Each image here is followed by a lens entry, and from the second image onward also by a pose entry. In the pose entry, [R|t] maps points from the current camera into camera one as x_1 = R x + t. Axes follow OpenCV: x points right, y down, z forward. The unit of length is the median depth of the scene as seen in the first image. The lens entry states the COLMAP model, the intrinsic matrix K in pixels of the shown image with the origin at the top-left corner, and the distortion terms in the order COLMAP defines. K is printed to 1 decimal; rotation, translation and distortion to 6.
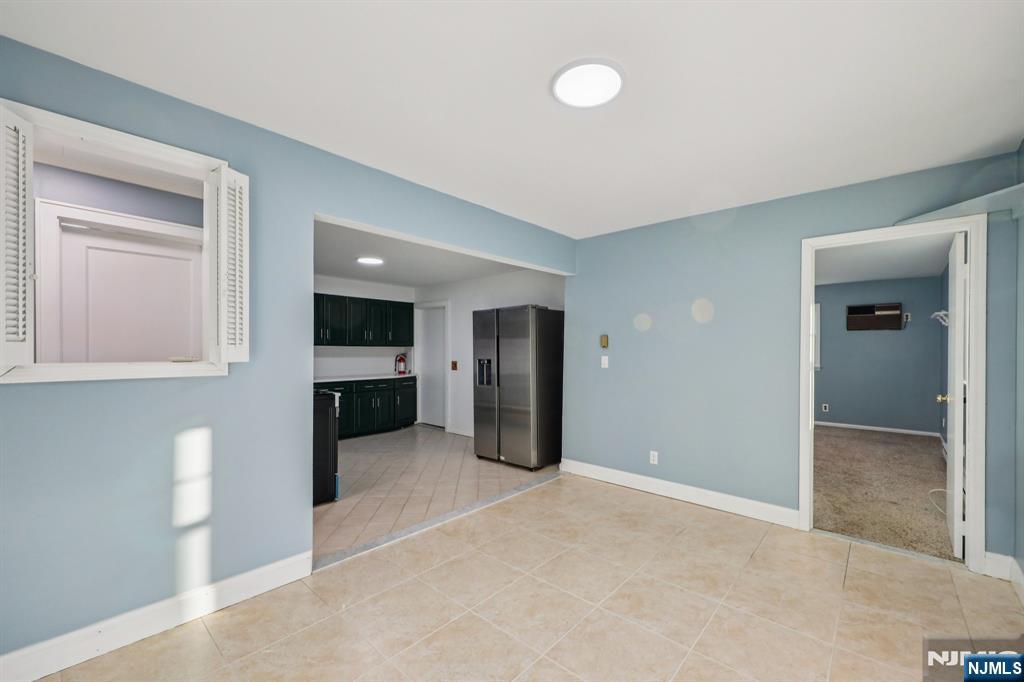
lens RADIAL K [[420.8, 0, 512.4], [0, 420.8, 348.8], [0, 0, 1]] dist [0.007411, 0.000133]
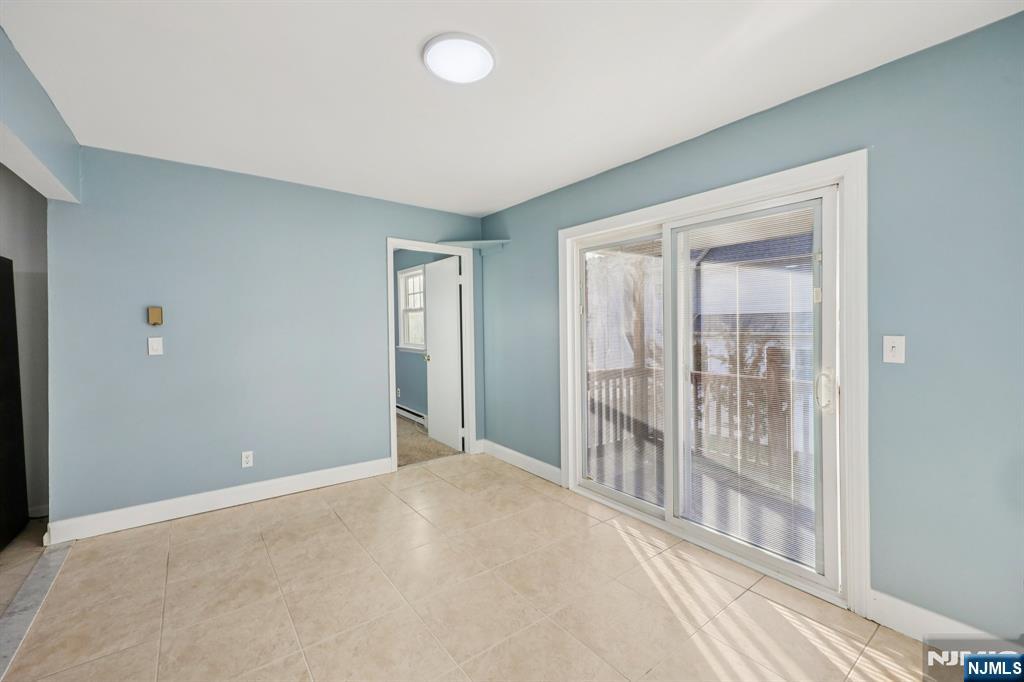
lens RADIAL K [[420.8, 0, 512.4], [0, 420.8, 323.9], [0, 0, 1]] dist [0.007411, 0.000133]
pose [[0.191793, 0.003537, 0.981429, -0.453700], [0.004401, 0.999980, -0.004464, 0.001027], [-0.981426, 0.005175, 0.191774, 0.407959]]
